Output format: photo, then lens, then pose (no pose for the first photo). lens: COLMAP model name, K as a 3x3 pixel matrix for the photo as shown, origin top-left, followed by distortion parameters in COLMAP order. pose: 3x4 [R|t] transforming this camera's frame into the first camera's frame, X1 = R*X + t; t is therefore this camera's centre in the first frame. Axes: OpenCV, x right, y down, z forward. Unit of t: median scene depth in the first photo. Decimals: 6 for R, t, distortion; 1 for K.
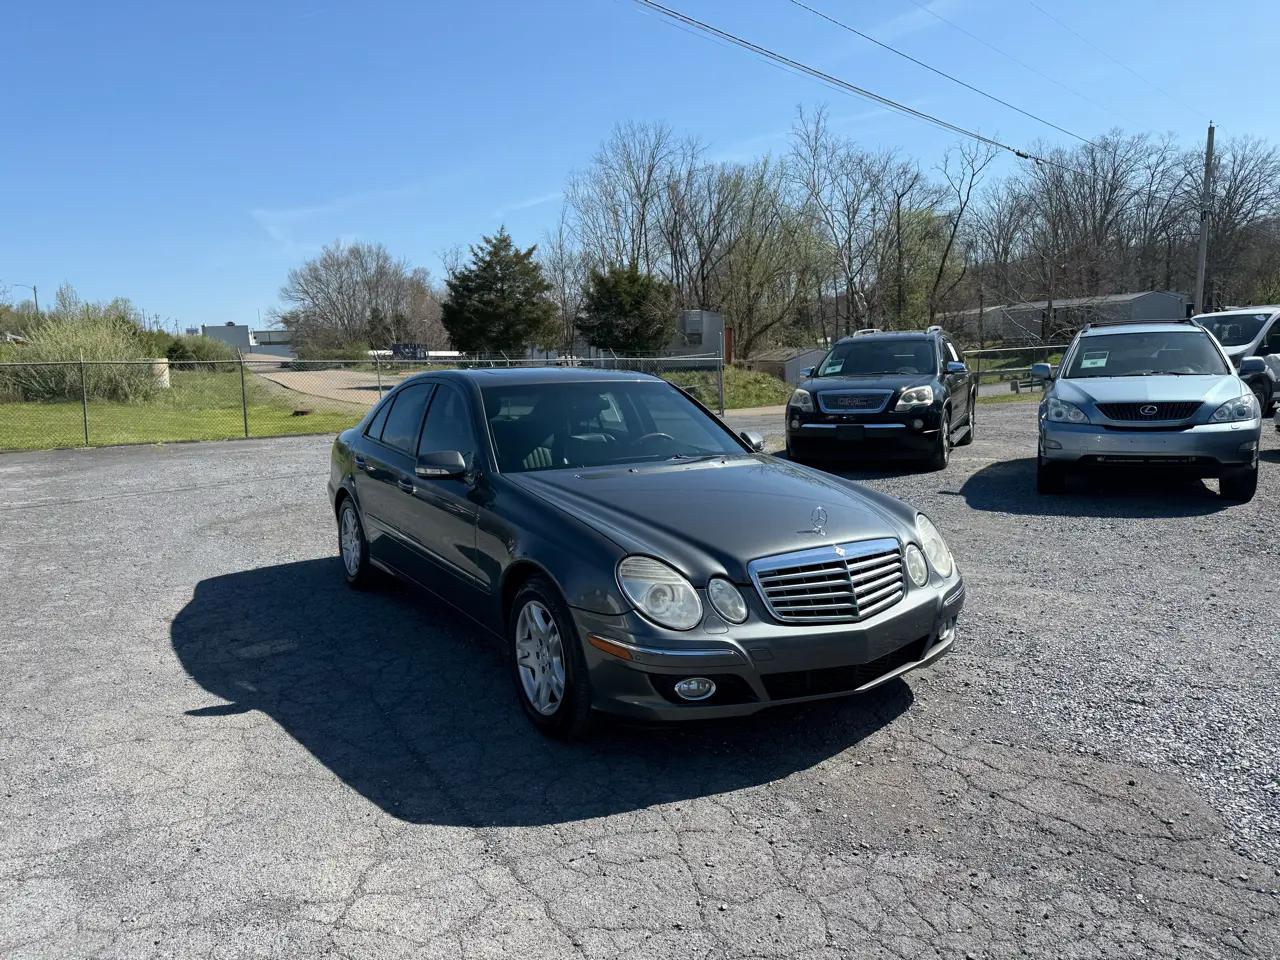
lens RADIAL K [[885.0, 0, 641.6], [0, 885.0, 482.9], [0, 0, 1]] dist [0.107991, -0.153468]
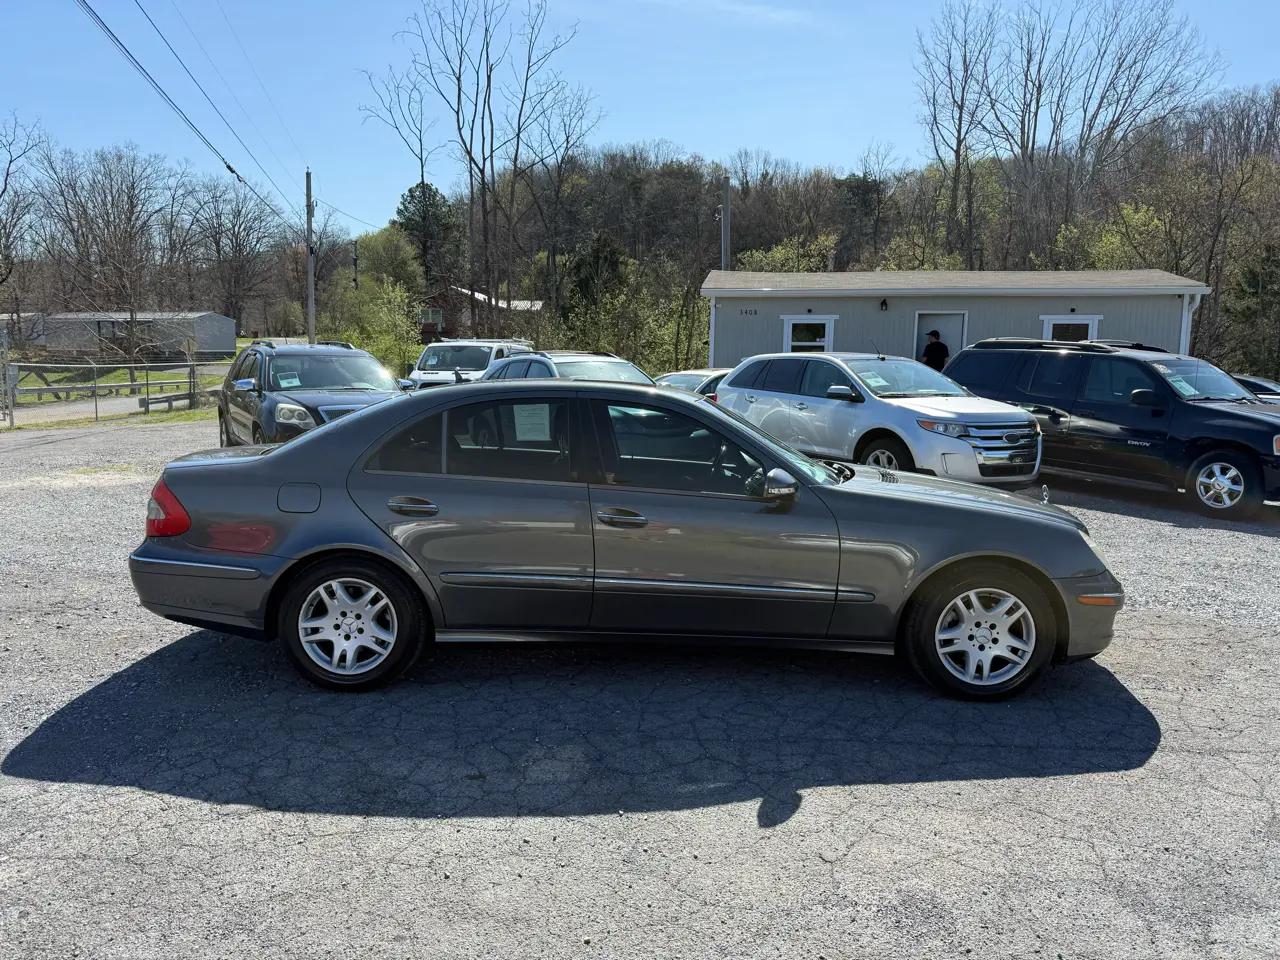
lens RADIAL K [[897.0, 0, 640.0], [0, 897.0, 480.0], [0, 0, 1]] dist [0.052065, -0.068695]
pose [[0.540189, -0.070999, 0.838544, -0.091252], [0.089909, 0.995601, 0.026377, -0.005167], [-0.836727, 0.061144, 0.544196, 0.050464]]
